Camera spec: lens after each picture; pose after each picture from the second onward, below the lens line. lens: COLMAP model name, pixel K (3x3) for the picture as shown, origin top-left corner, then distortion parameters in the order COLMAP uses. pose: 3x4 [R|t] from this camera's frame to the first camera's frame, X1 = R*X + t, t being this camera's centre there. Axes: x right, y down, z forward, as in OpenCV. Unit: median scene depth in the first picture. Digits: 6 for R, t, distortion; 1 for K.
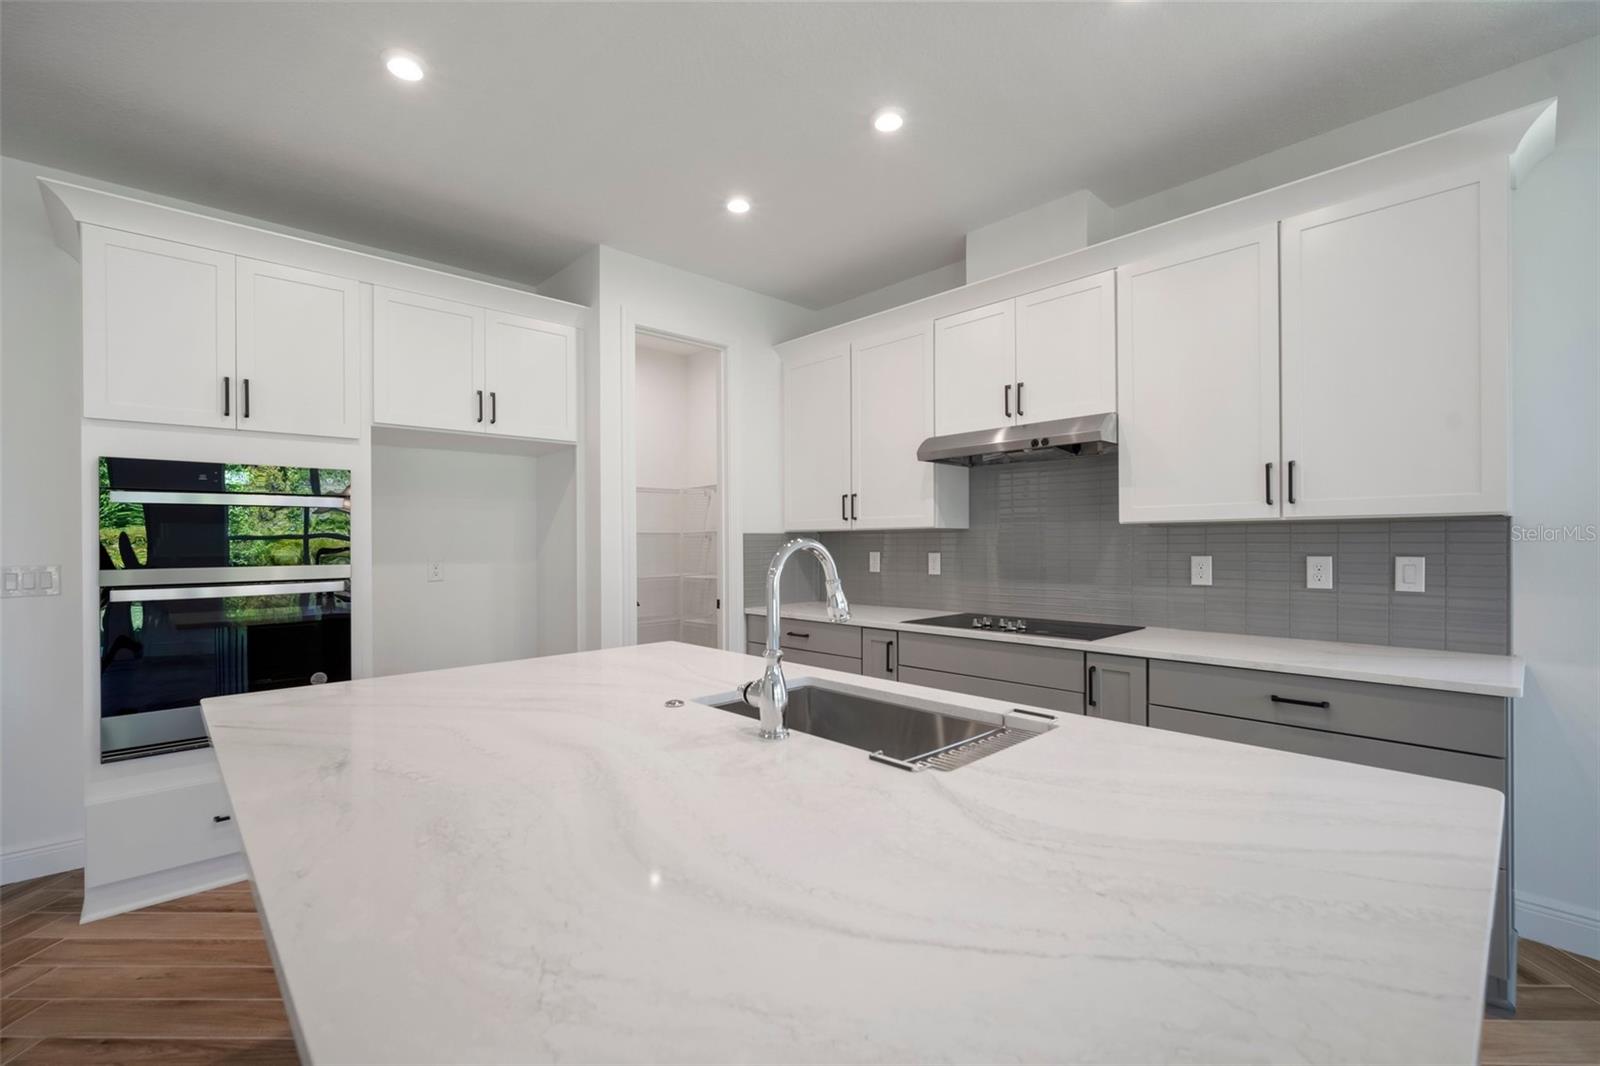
lens RADIAL K [[698.2, 0, 806.8], [0, 698.2, 542.5], [0, 0, 1]] dist [-0.017348, 0.005758]
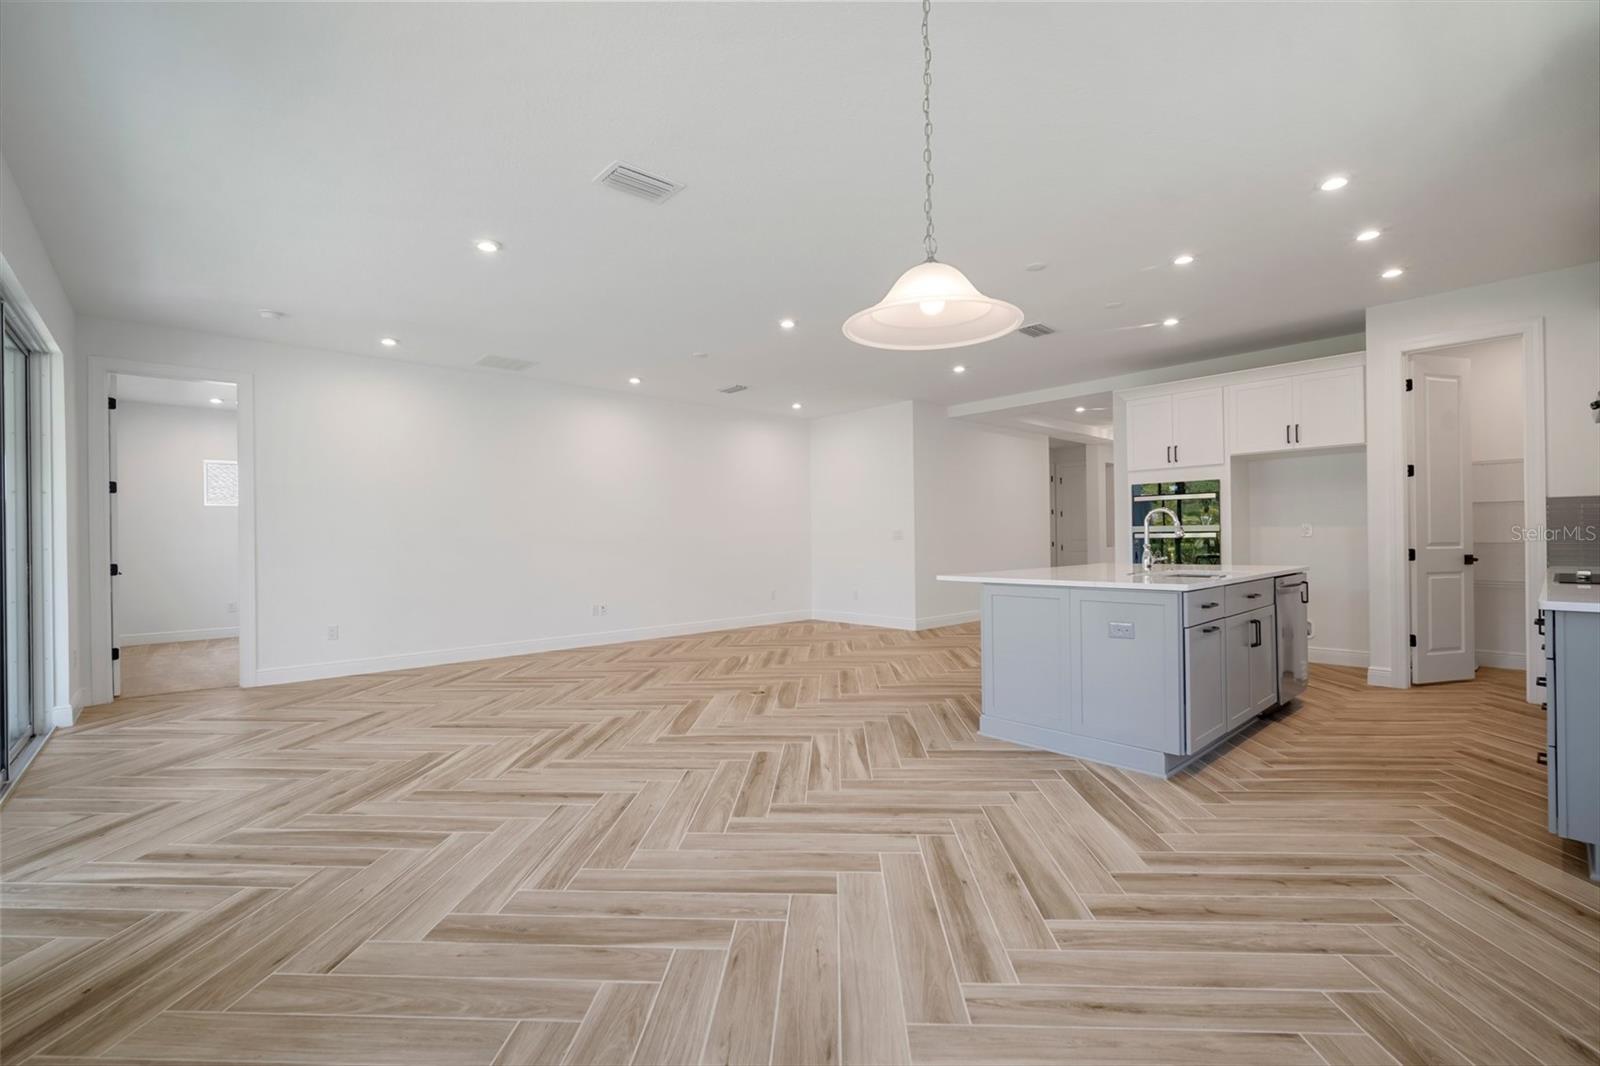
lens RADIAL K [[698.2, 0, 791.1], [0, 698.2, 534.3], [0, 0, 1]] dist [-0.017348, 0.005758]
pose [[-0.030792, 0.003588, -0.999519, 1.616103], [0.013255, 0.999907, 0.003181, 0.040583], [0.999438, -0.013151, -0.030836, -0.245038]]
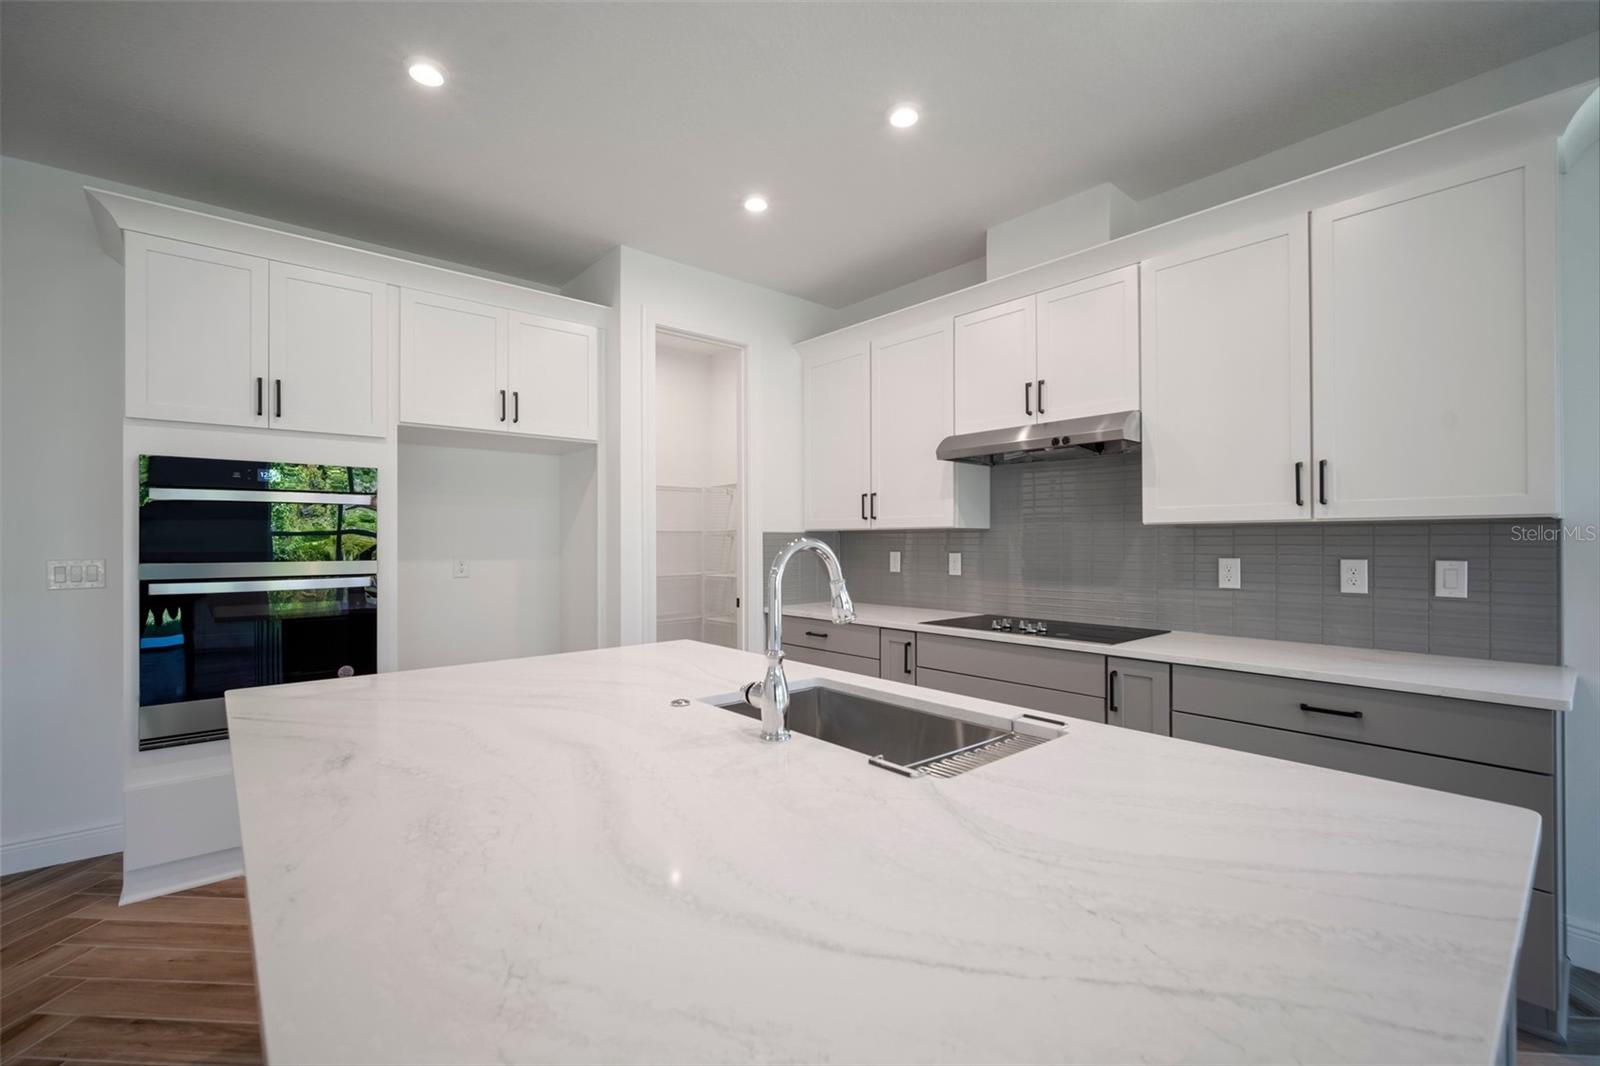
lens RADIAL K [[698.2, 0, 804.1], [0, 698.2, 536.9], [0, 0, 1]] dist [-0.017348, 0.005758]
pose [[0.999023, 0.005778, -0.043804, 0.018910], [-0.006064, 0.999961, -0.006398, -0.000574], [0.043765, 0.006657, 0.999020, 0.006815]]
